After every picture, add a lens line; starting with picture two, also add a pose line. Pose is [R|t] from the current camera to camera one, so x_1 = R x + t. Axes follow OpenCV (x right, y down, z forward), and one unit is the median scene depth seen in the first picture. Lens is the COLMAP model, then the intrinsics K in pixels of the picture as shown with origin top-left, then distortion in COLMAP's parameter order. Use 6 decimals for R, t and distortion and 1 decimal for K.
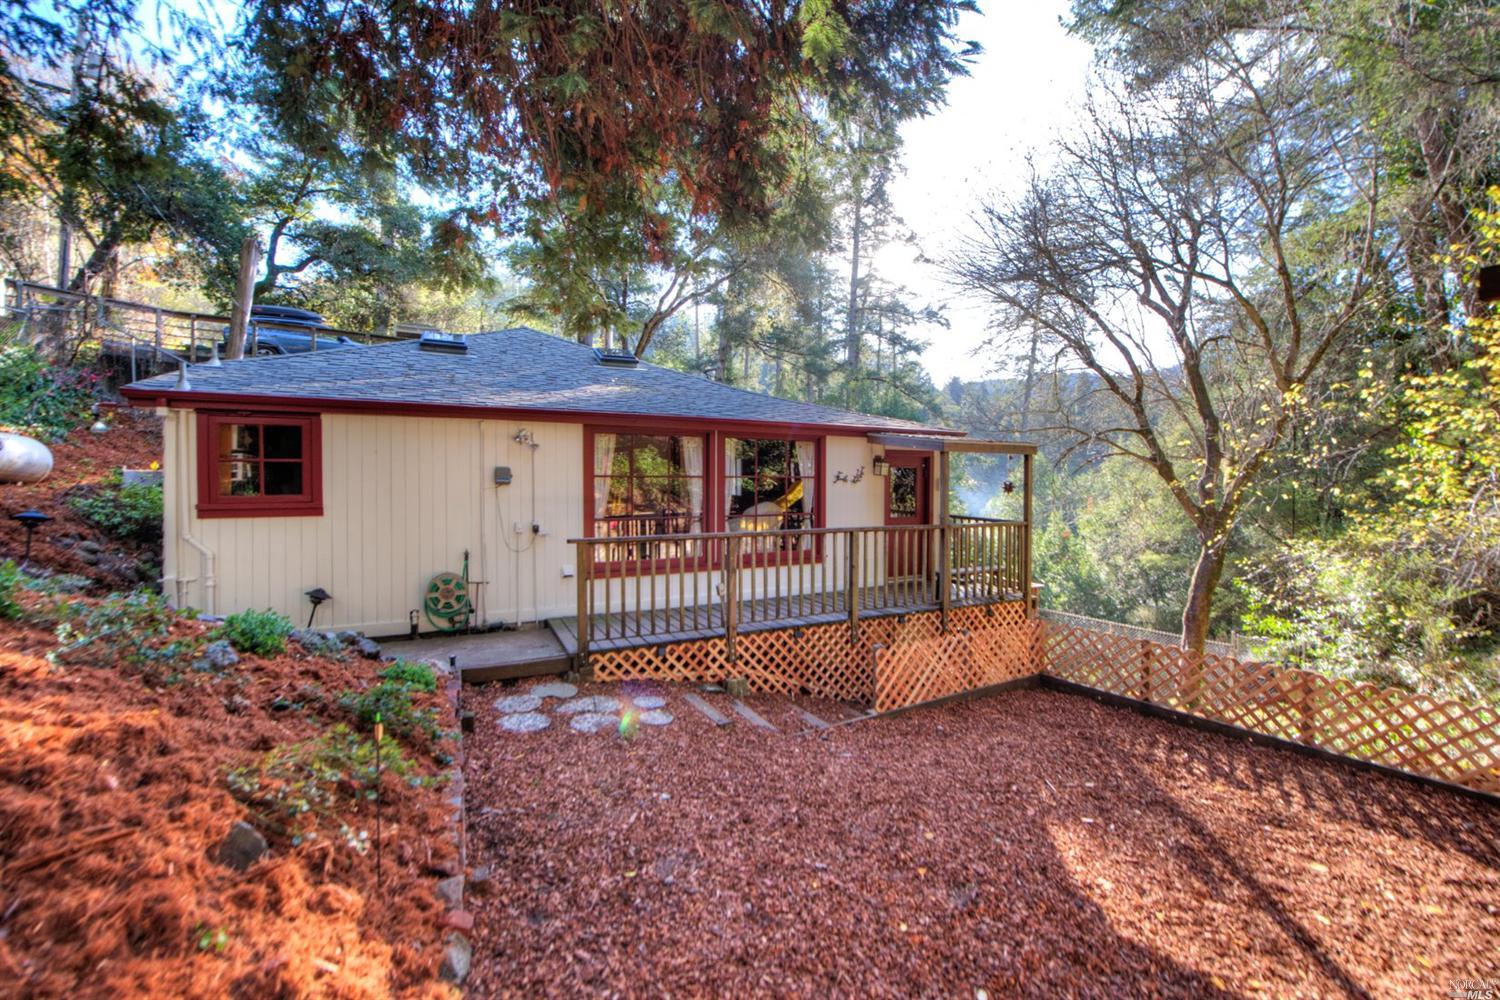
lens RADIAL K [[598.2, 0, 758.4], [0, 598.2, 495.6], [0, 0, 1]] dist [-0.014309, -0.001864]
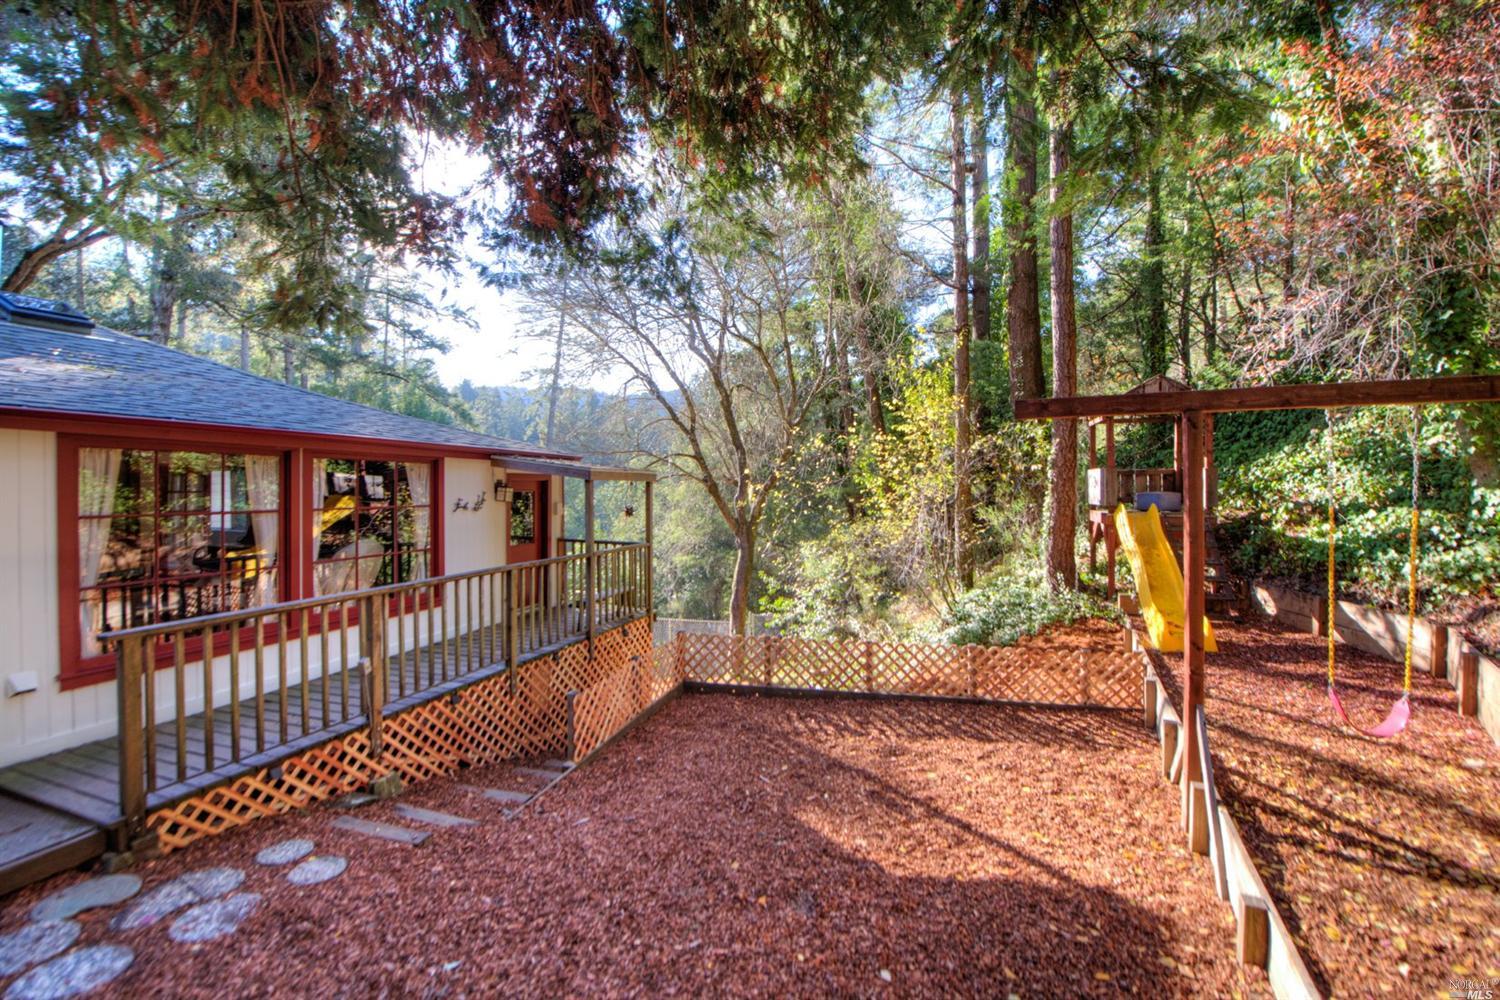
lens RADIAL K [[598.2, 0, 757.9], [0, 598.2, 493.2], [0, 0, 1]] dist [-0.014309, -0.001864]
pose [[0.716865, -0.008244, 0.697163, -0.217719], [0.019806, 0.999767, -0.008543, -0.044023], [-0.696930, 0.019932, 0.716862, 0.100890]]
